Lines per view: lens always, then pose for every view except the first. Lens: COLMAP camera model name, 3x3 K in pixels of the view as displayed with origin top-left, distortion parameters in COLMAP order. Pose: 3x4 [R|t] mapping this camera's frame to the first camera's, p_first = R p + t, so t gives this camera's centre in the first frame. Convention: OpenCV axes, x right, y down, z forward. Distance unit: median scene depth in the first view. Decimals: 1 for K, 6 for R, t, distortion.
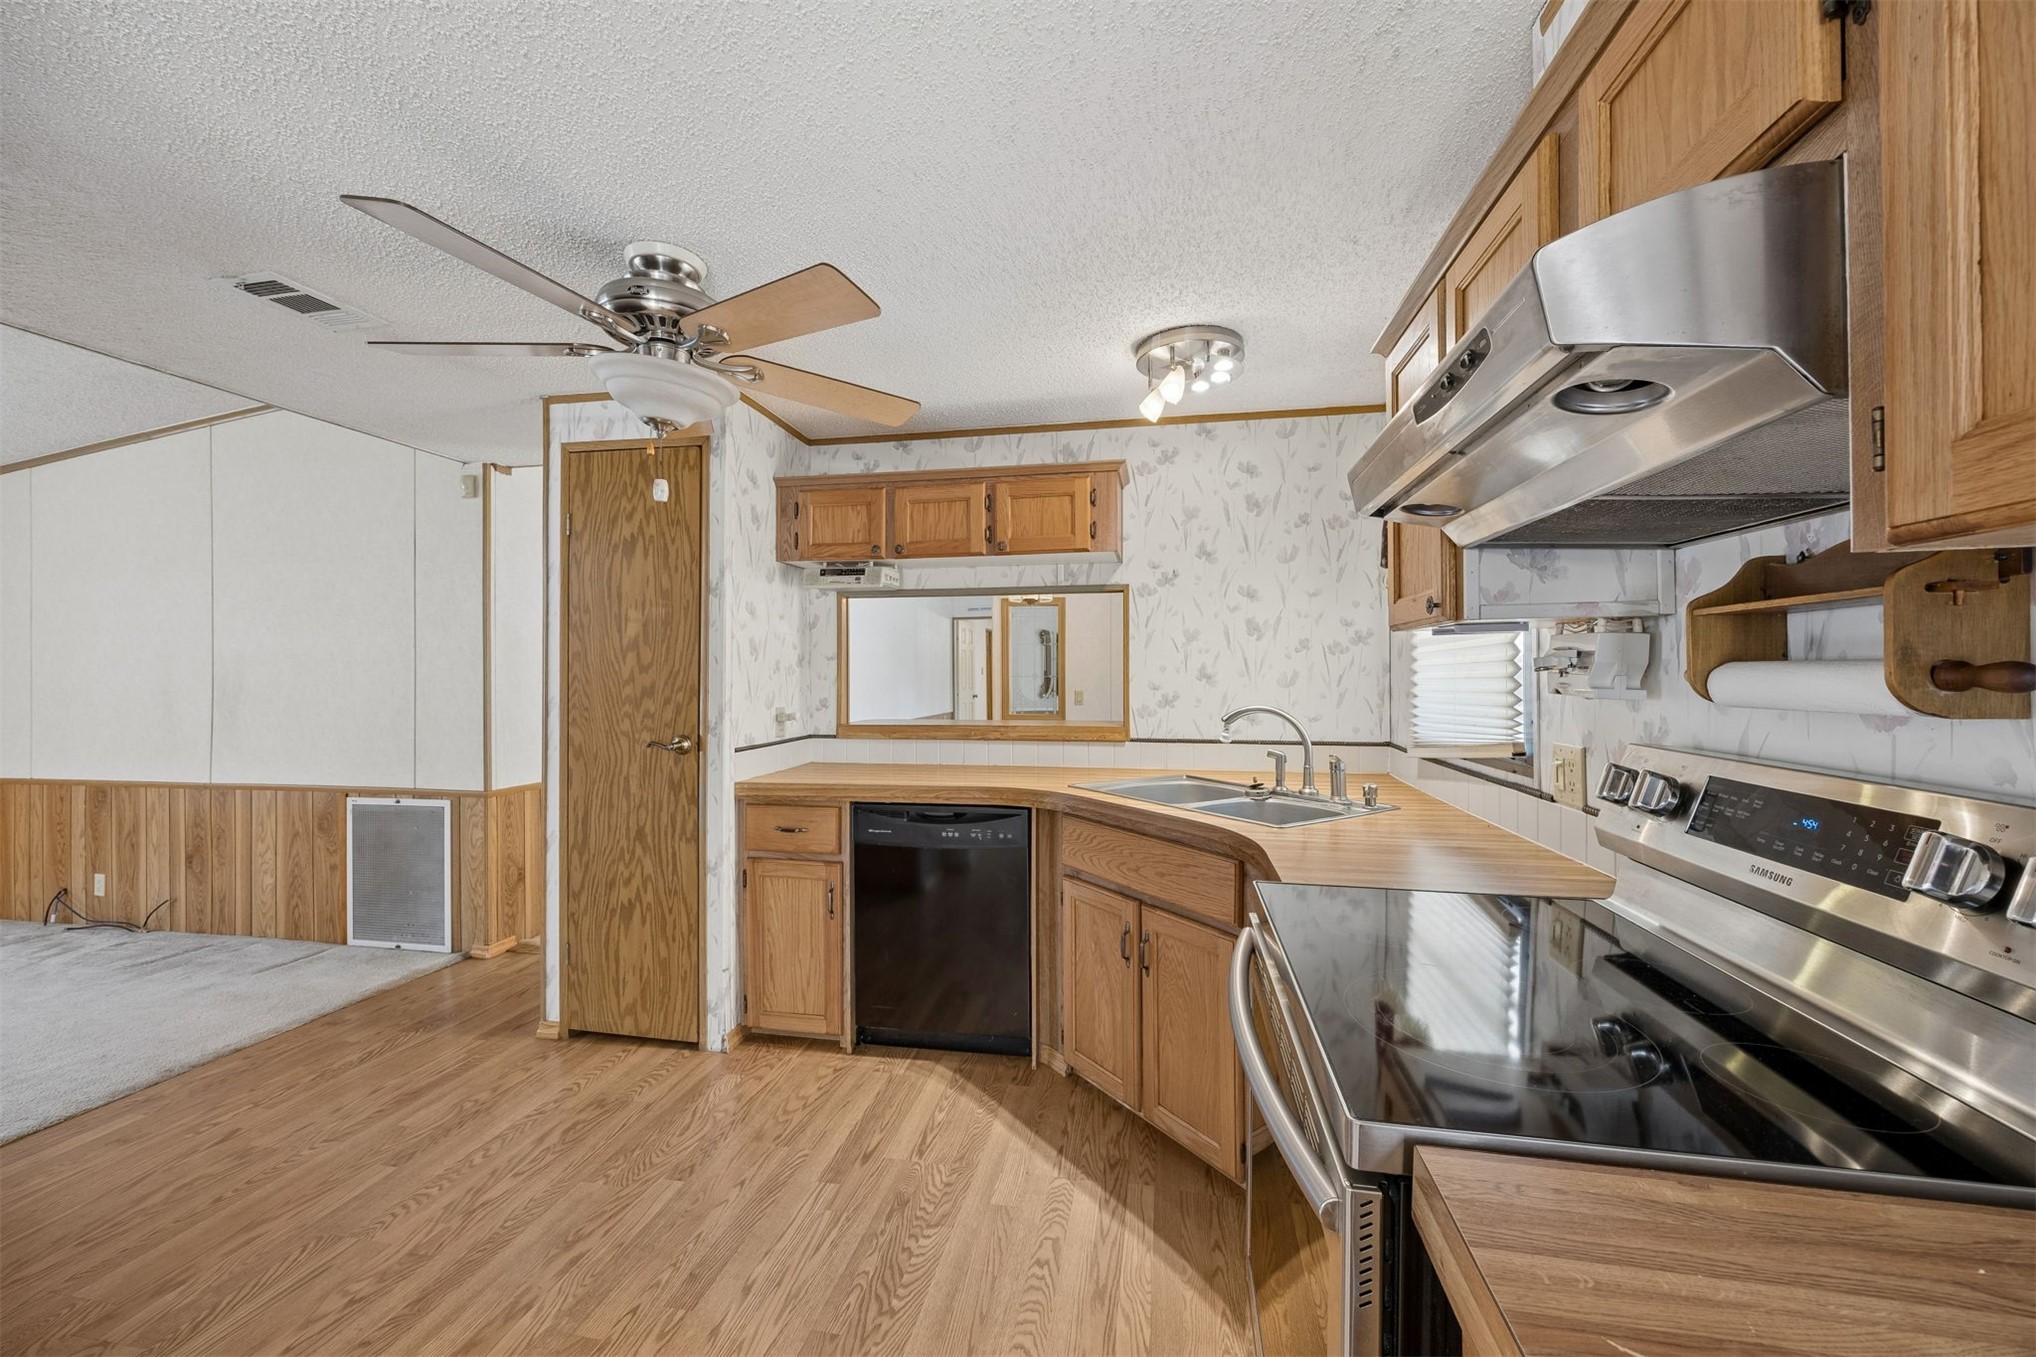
lens RADIAL K [[779.1, 0, 1022.1], [0, 779.1, 675.0], [0, 0, 1]] dist [-0.003406, 0.000033]
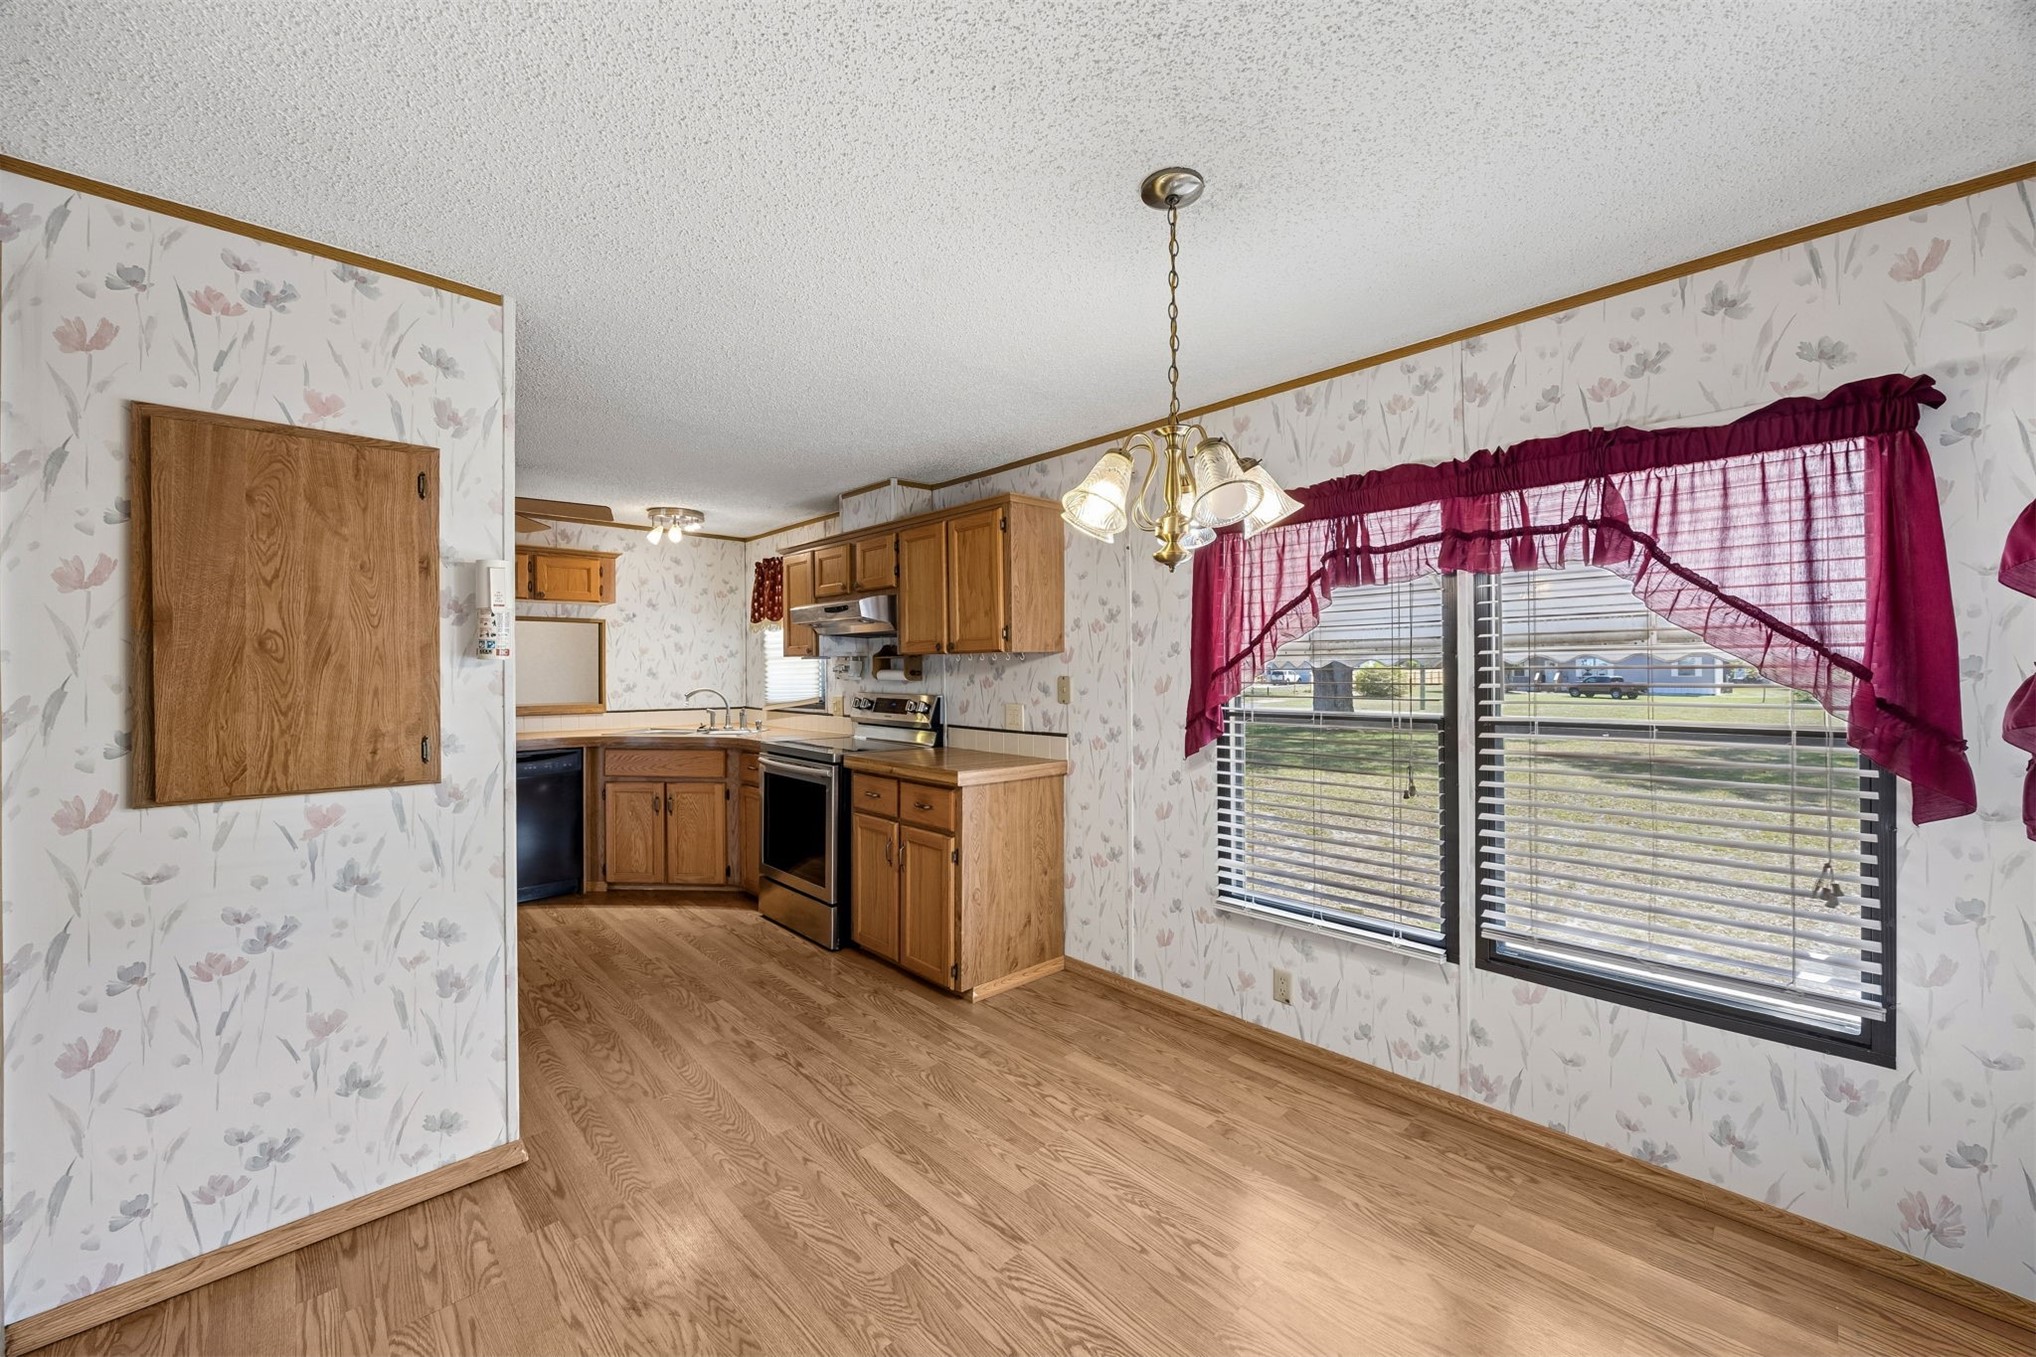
lens RADIAL K [[779.1, 0, 1006.8], [0, 779.1, 668.9], [0, 0, 1]] dist [-0.003406, 0.000033]
pose [[0.596521, 0.003216, 0.802591, -0.790002], [0.001206, 0.999987, -0.004903, -0.000117], [-0.802596, 0.003892, 0.596510, -0.790260]]
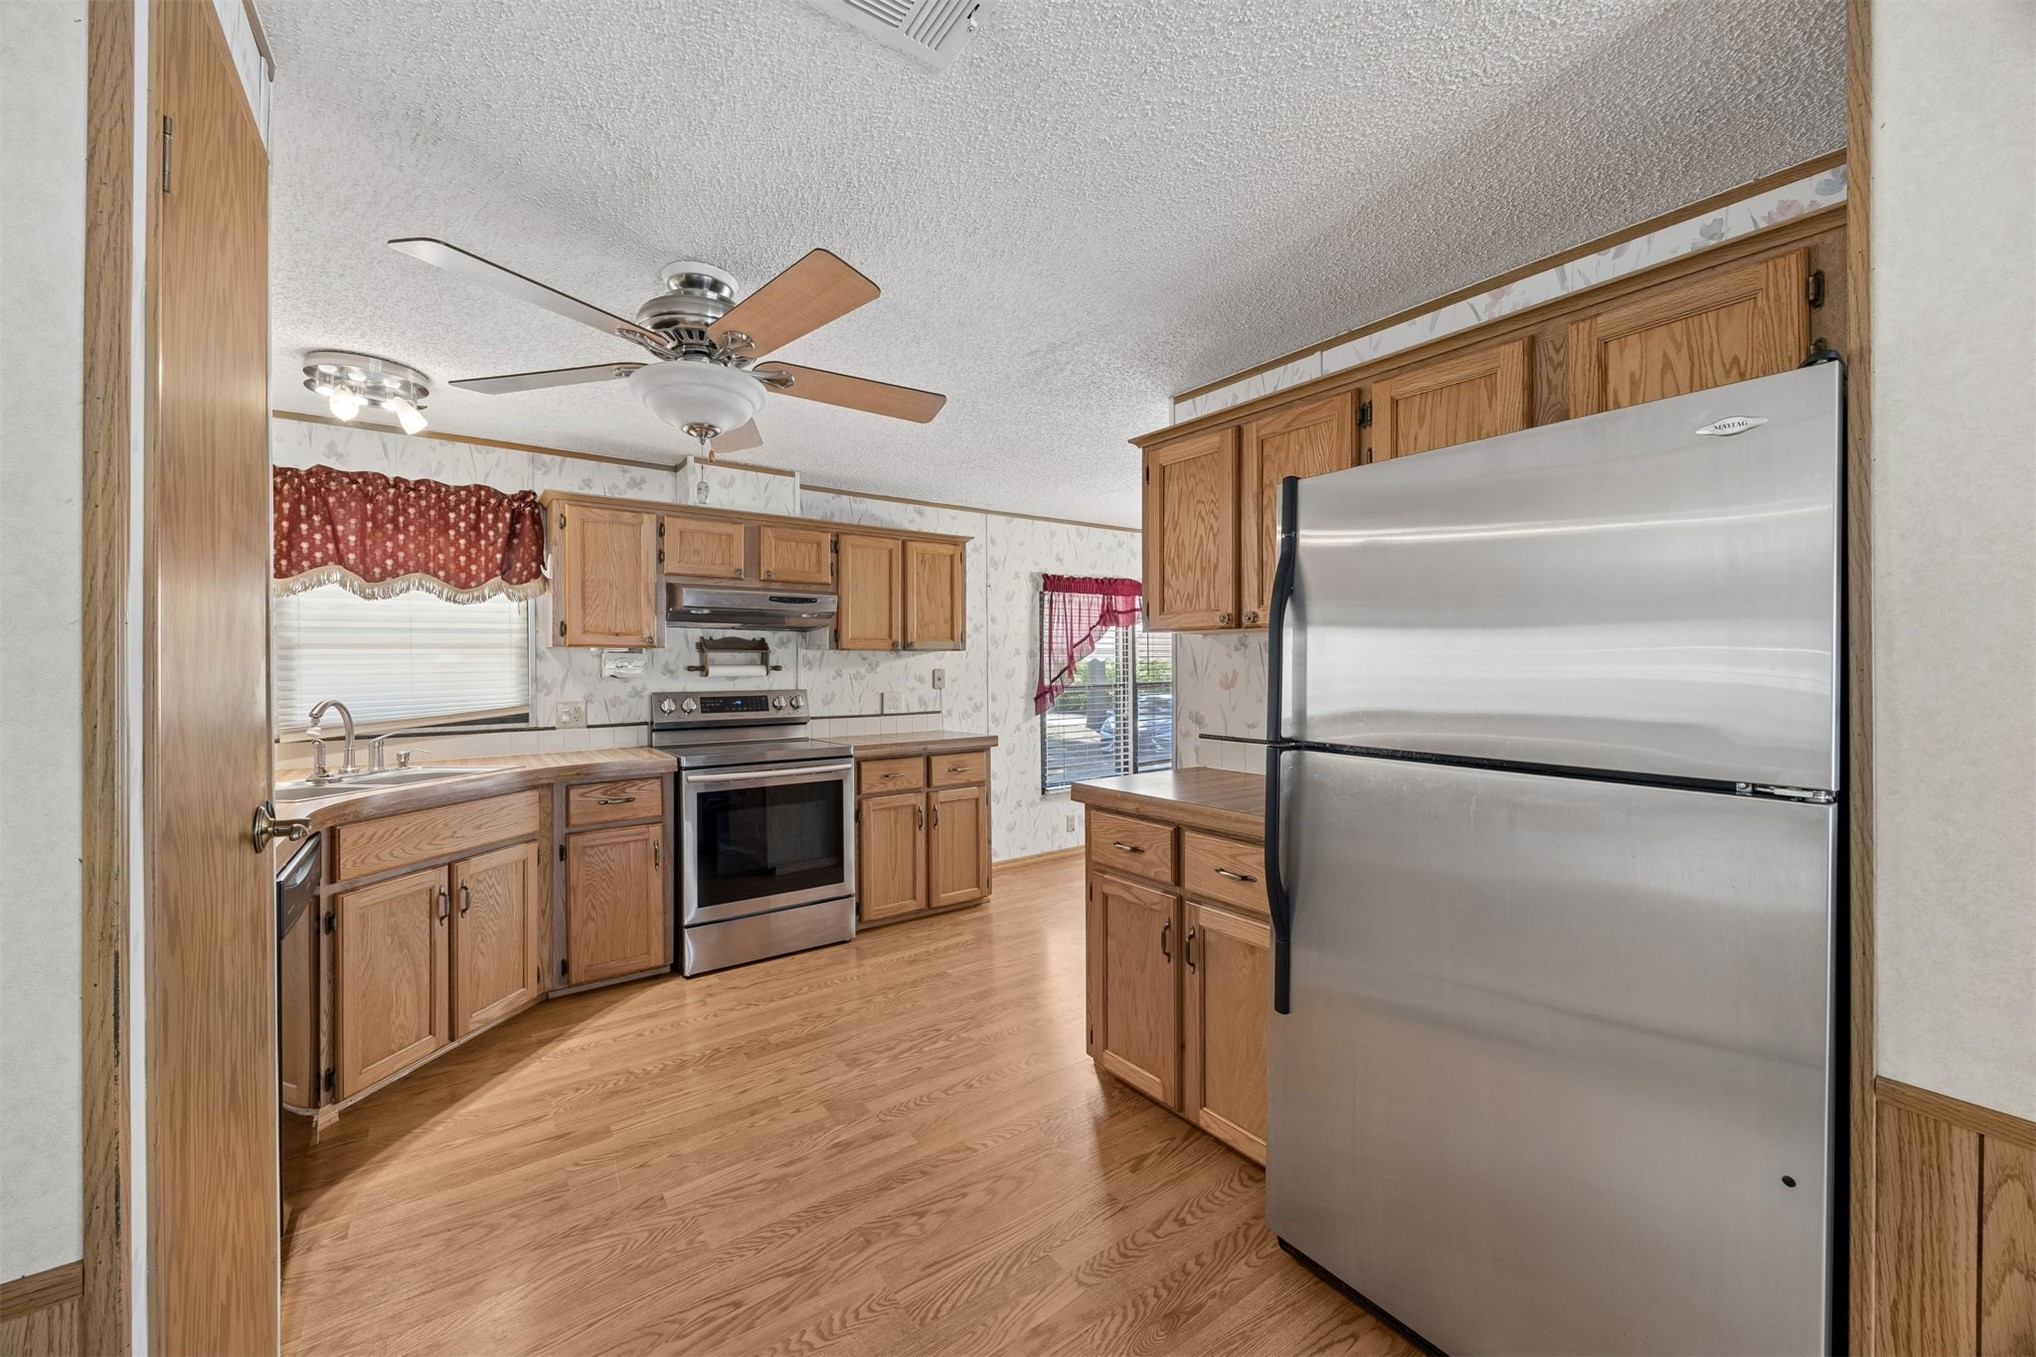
lens RADIAL K [[779.1, 0, 1026.7], [0, 779.1, 670.9], [0, 0, 1]] dist [-0.003406, 0.000033]
pose [[-0.732300, 0.004170, 0.680969, -1.045689], [0.010116, 0.999938, 0.004755, 0.003481], [-0.680907, 0.010371, -0.732297, 1.023392]]
